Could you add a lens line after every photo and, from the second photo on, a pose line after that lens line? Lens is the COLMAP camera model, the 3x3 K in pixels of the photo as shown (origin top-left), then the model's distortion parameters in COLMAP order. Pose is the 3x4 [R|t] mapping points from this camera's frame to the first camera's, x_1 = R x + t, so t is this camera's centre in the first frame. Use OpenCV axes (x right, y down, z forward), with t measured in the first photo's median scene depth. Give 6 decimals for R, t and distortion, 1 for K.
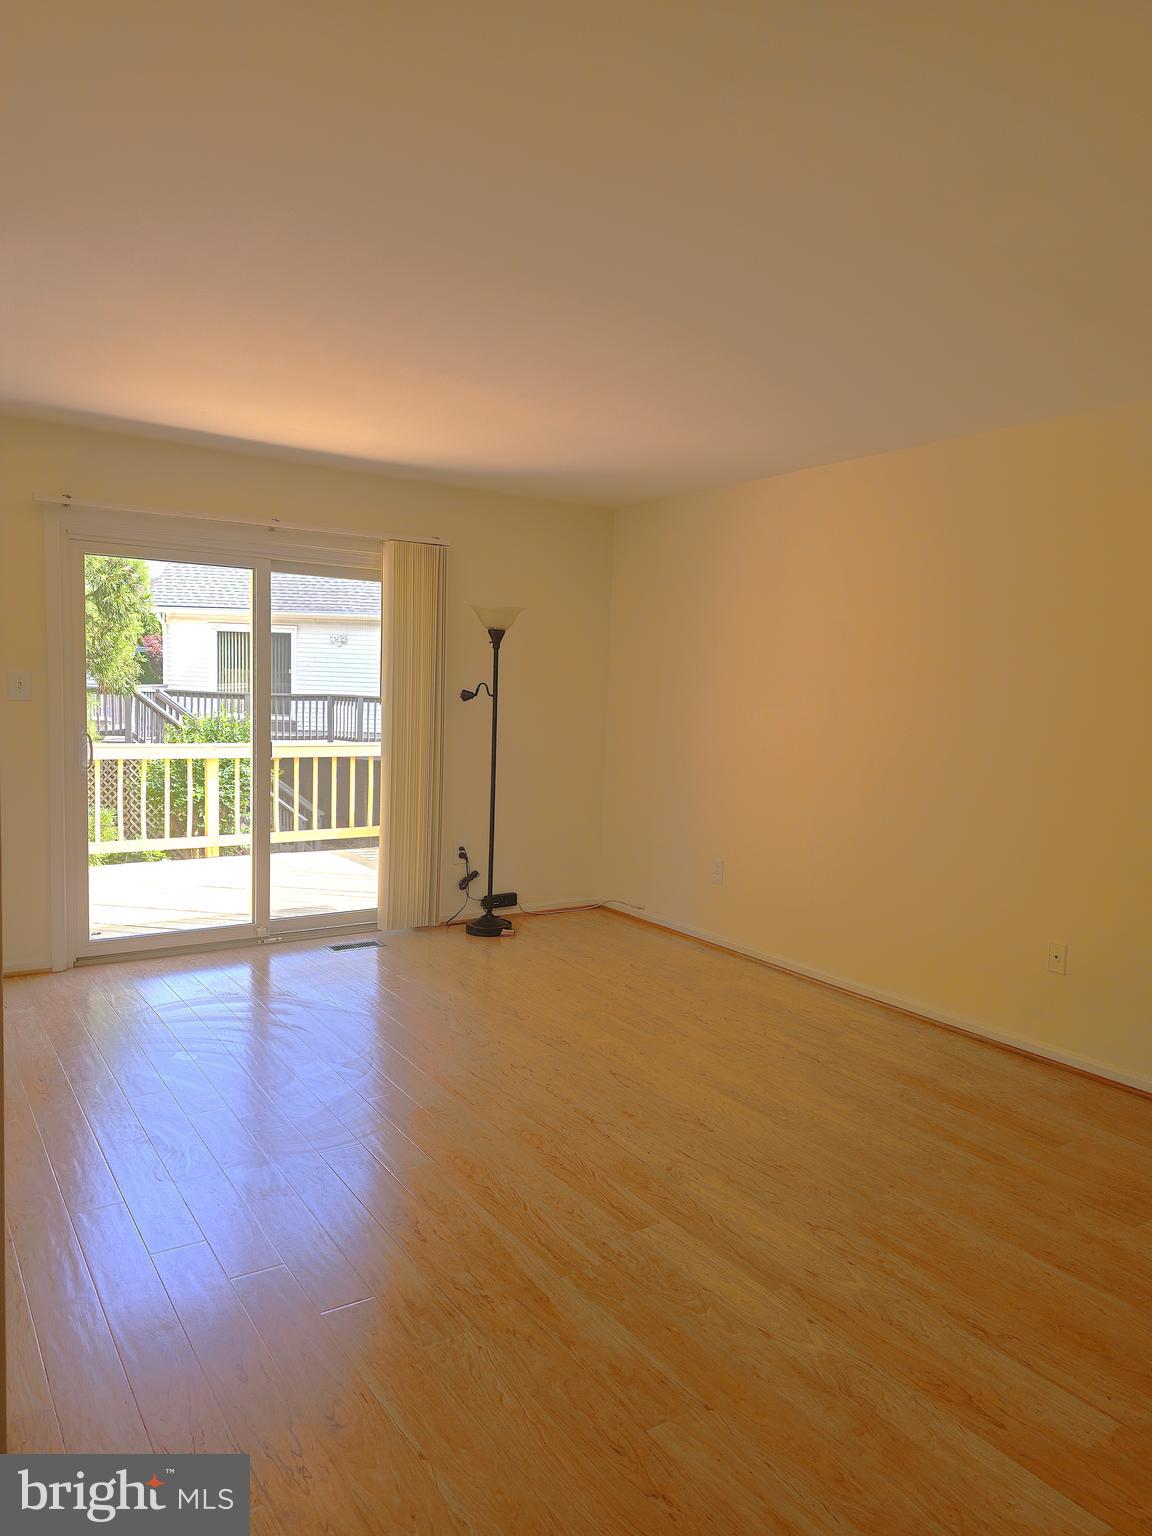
lens RADIAL K [[1010.3, 0, 569.7], [0, 1010.3, 776.9], [0, 0, 1]] dist [0.059011, -0.058738]
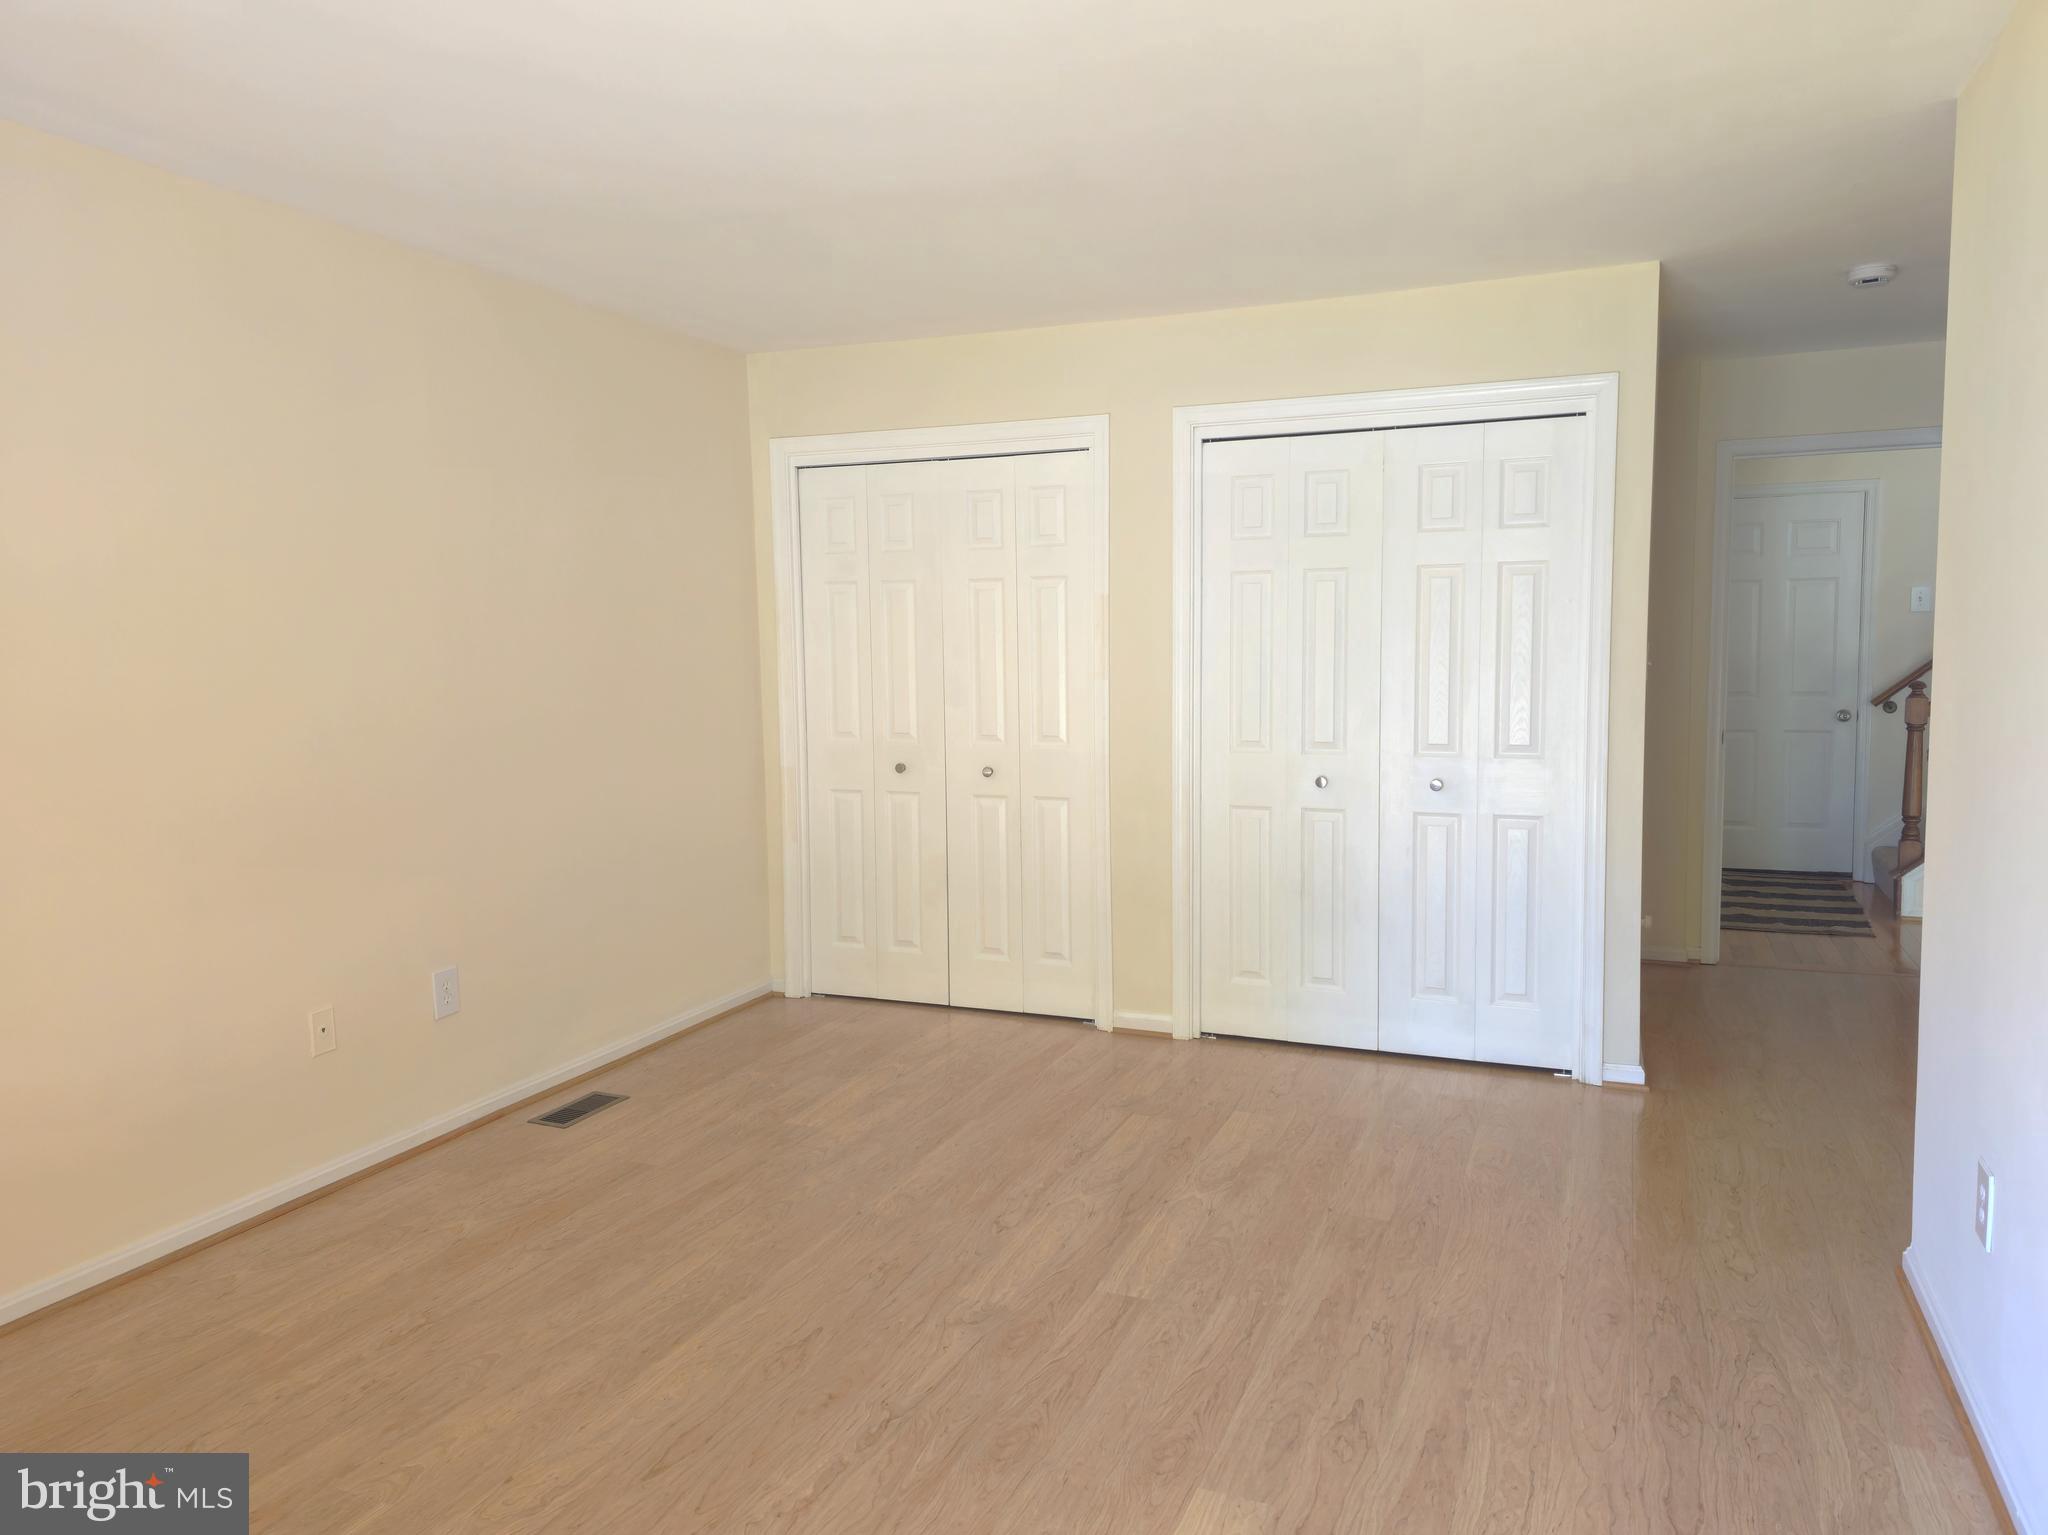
lens RADIAL K [[1357.0, 0, 1031.1], [0, 1357.0, 740.1], [0, 0, 1]] dist [0.026390, -0.003867]
pose [[-0.534200, -0.091610, 0.840380, -0.807200], [0.074414, 0.985156, 0.154694, -0.184384], [-0.842077, 0.145174, -0.519453, 1.660928]]
